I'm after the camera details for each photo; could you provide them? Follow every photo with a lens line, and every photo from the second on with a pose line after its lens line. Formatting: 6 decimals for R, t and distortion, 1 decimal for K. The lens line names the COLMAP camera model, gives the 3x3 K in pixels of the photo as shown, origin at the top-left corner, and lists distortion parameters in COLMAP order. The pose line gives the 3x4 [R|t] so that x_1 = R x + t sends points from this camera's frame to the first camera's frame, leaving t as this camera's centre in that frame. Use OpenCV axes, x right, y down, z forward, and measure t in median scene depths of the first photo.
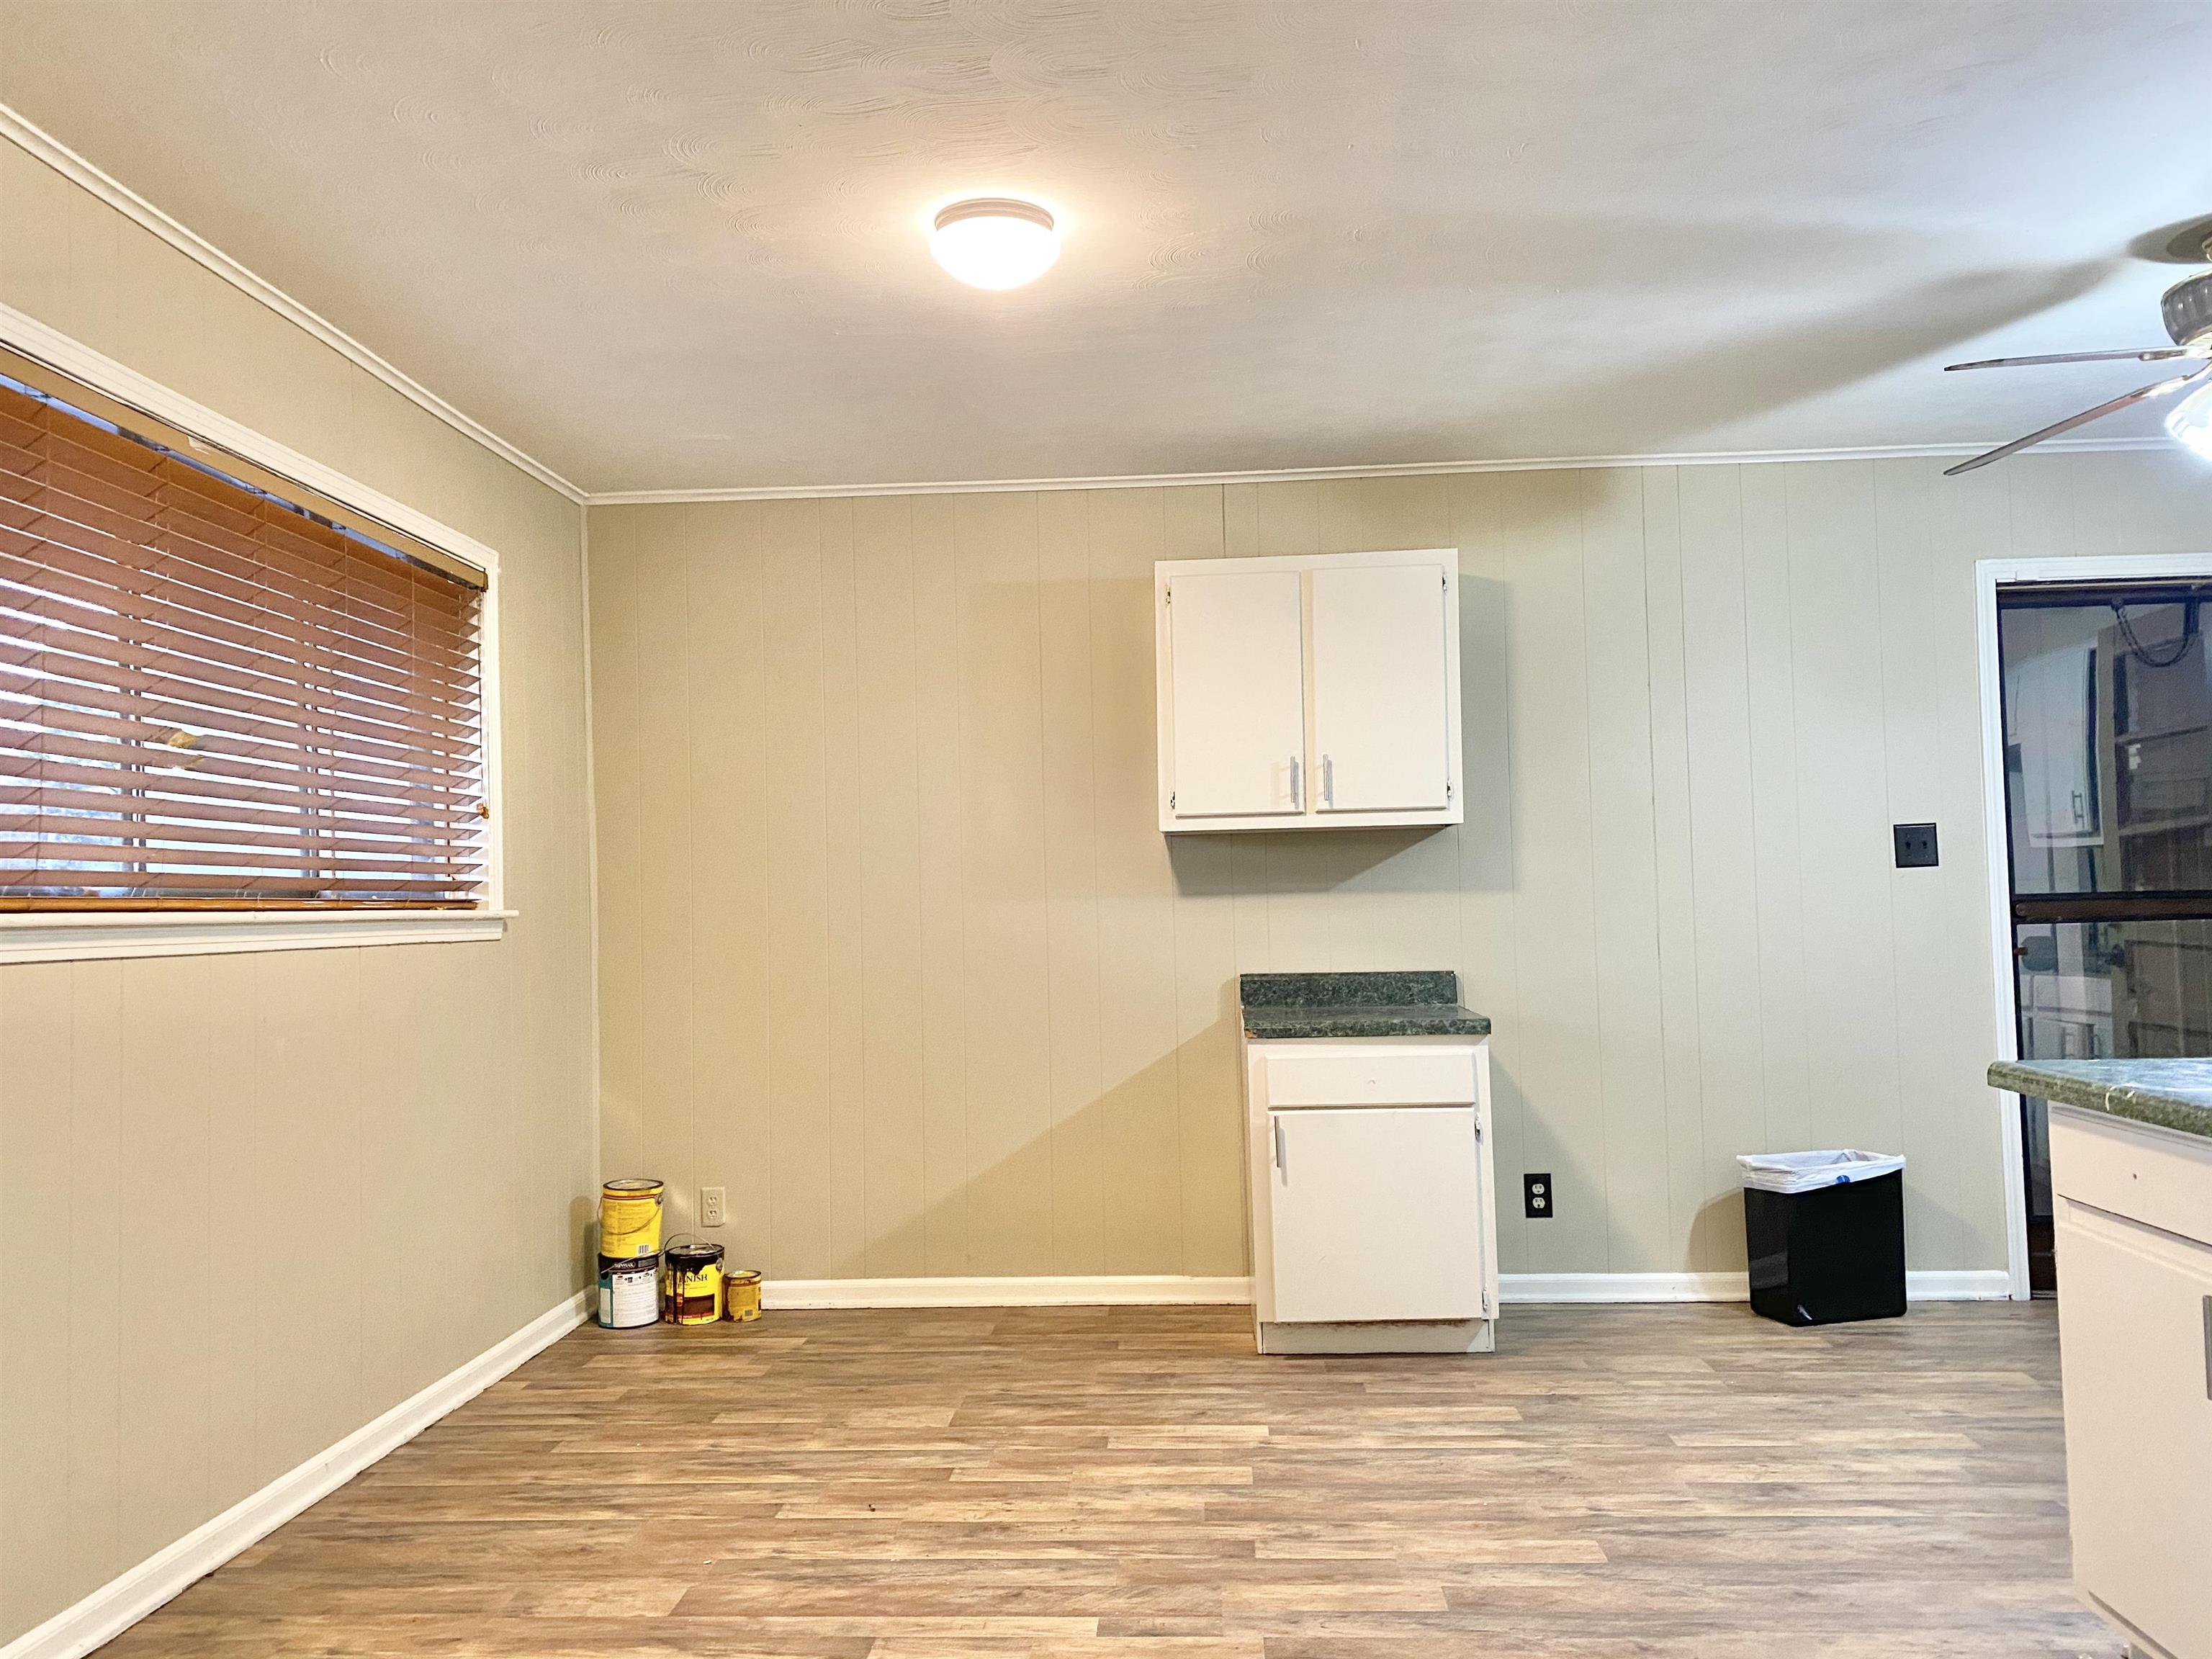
lens RADIAL K [[1737.3, 0, 1106.0], [0, 1737.3, 829.5], [0, 0, 1]] dist [0.152920, -0.157725]
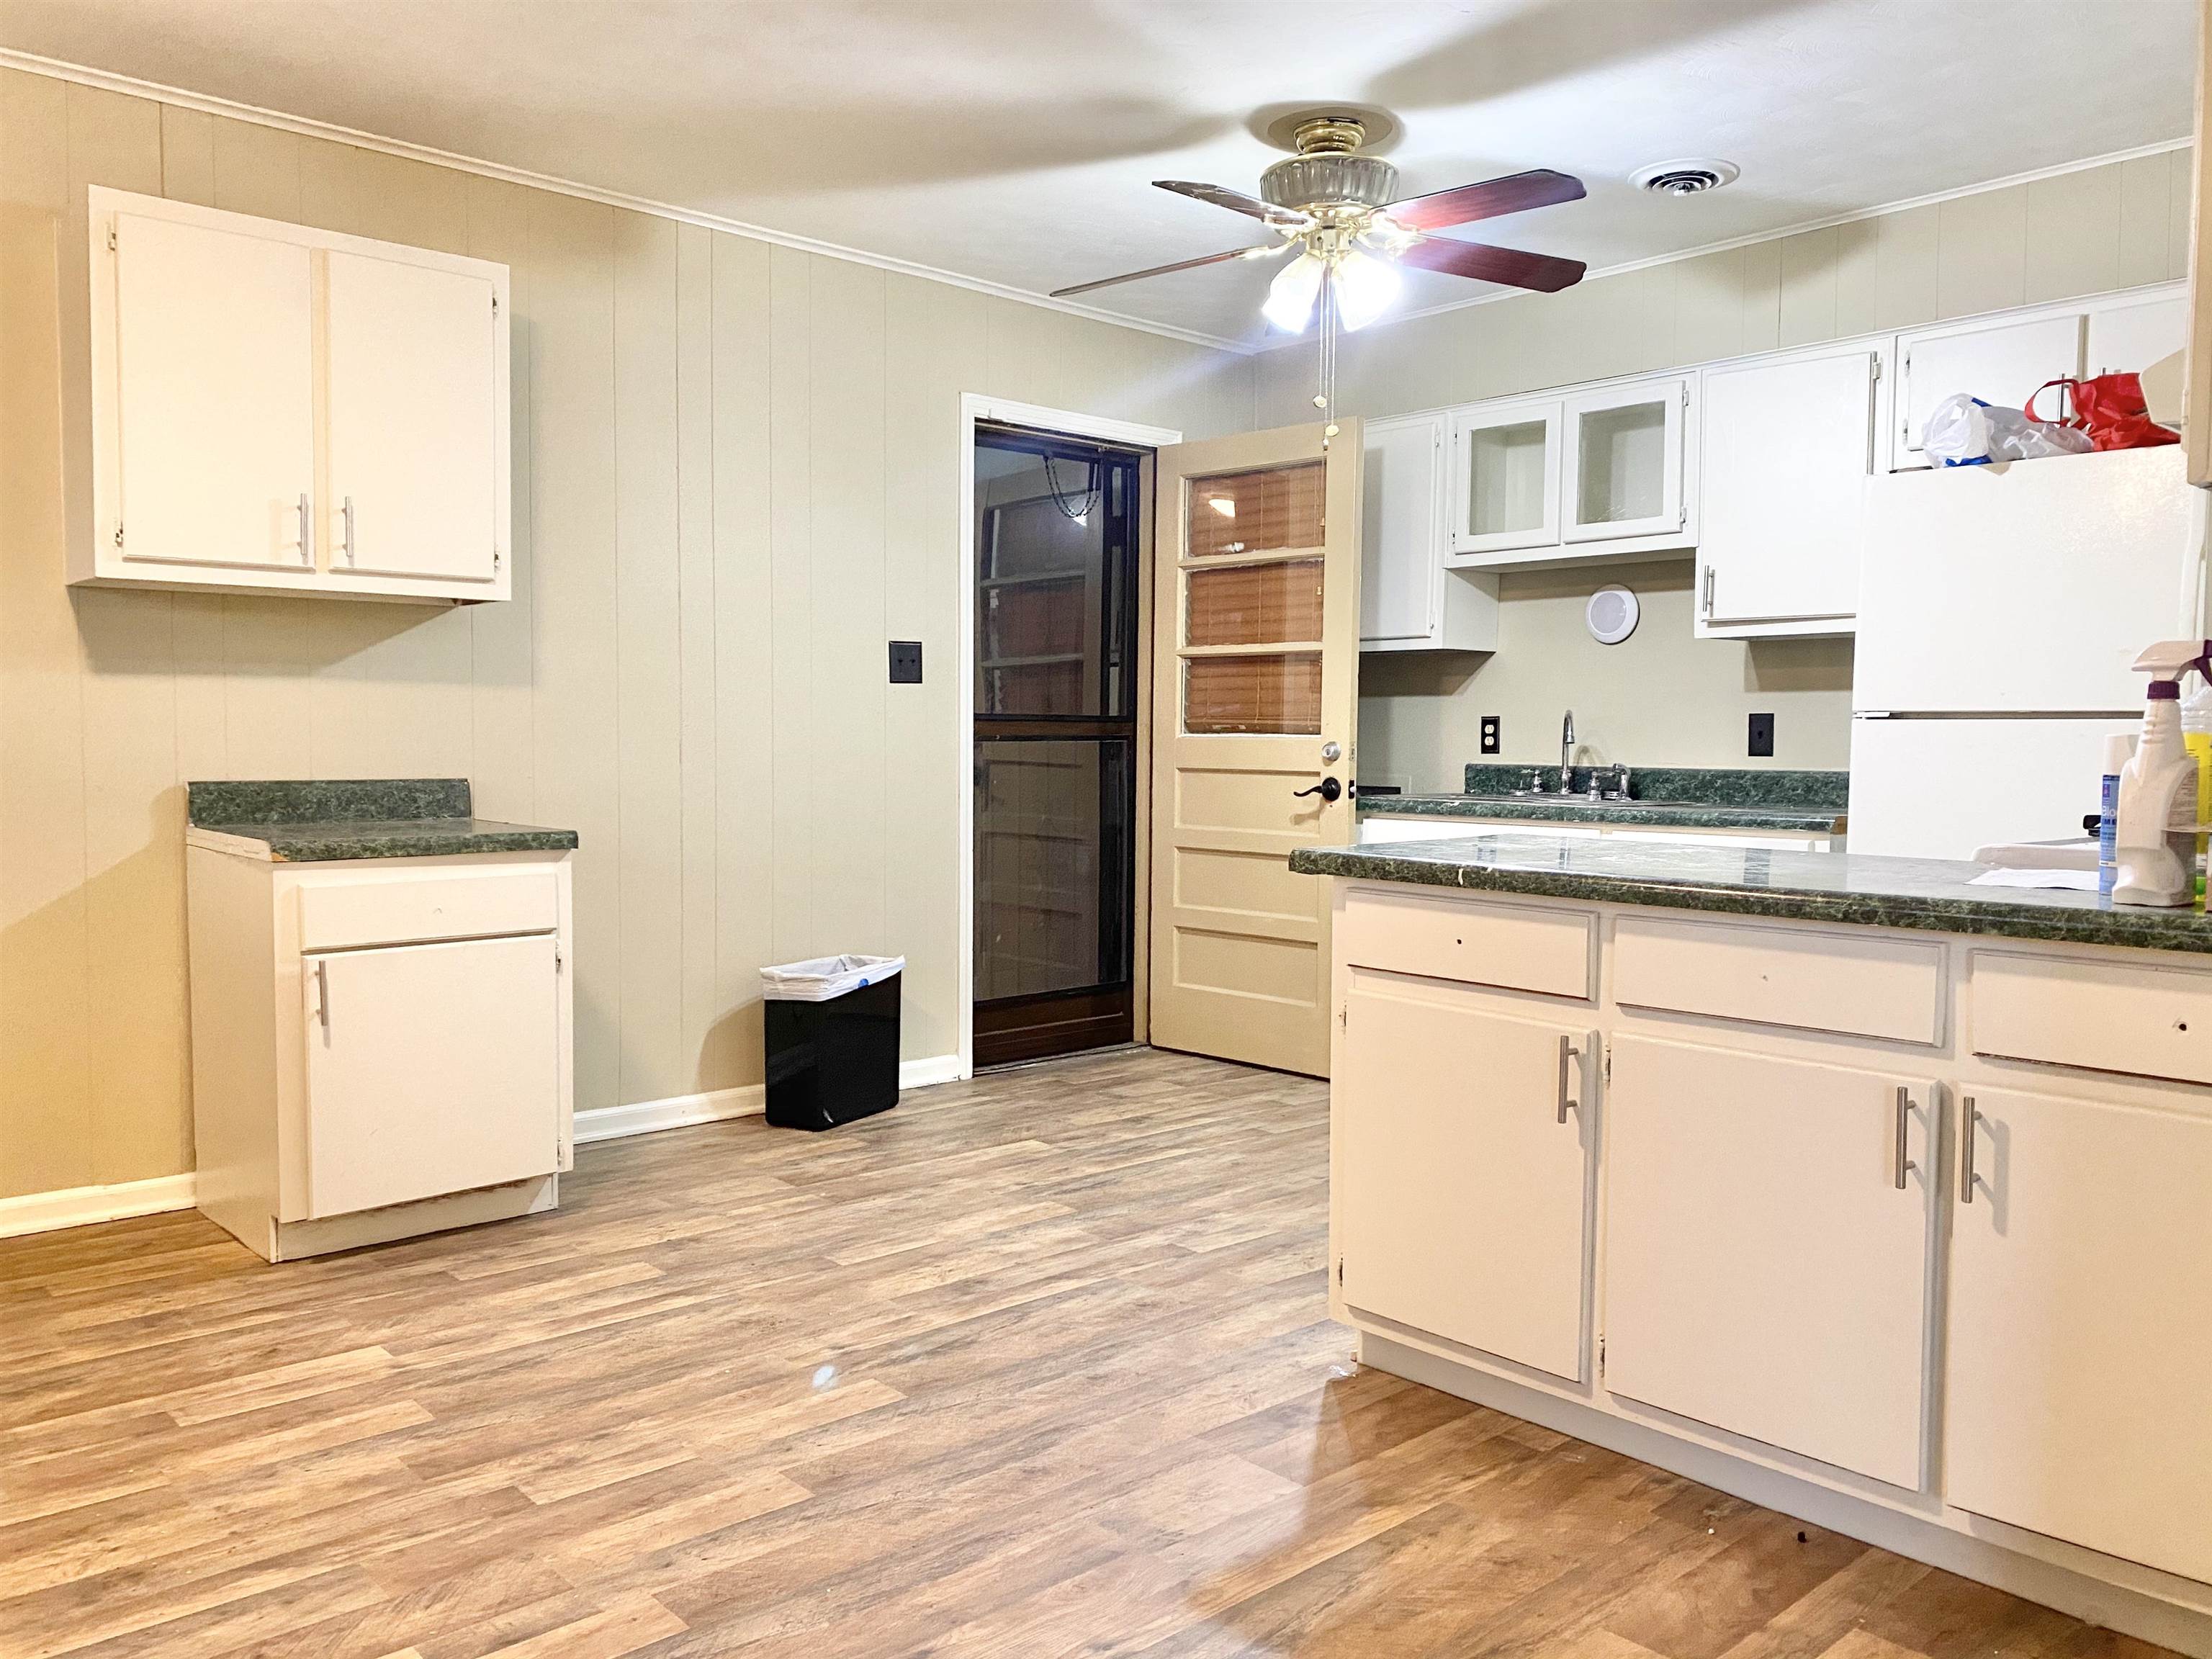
lens RADIAL K [[1734.0, 0, 1106.0], [0, 1734.0, 829.5], [0, 0, 1]] dist [-0.004751, 0.040753]
pose [[0.709592, -0.009159, 0.704553, -0.208404], [-0.056406, 0.995968, 0.069757, 0.036416], [-0.702351, -0.089240, 0.706215, 0.239401]]
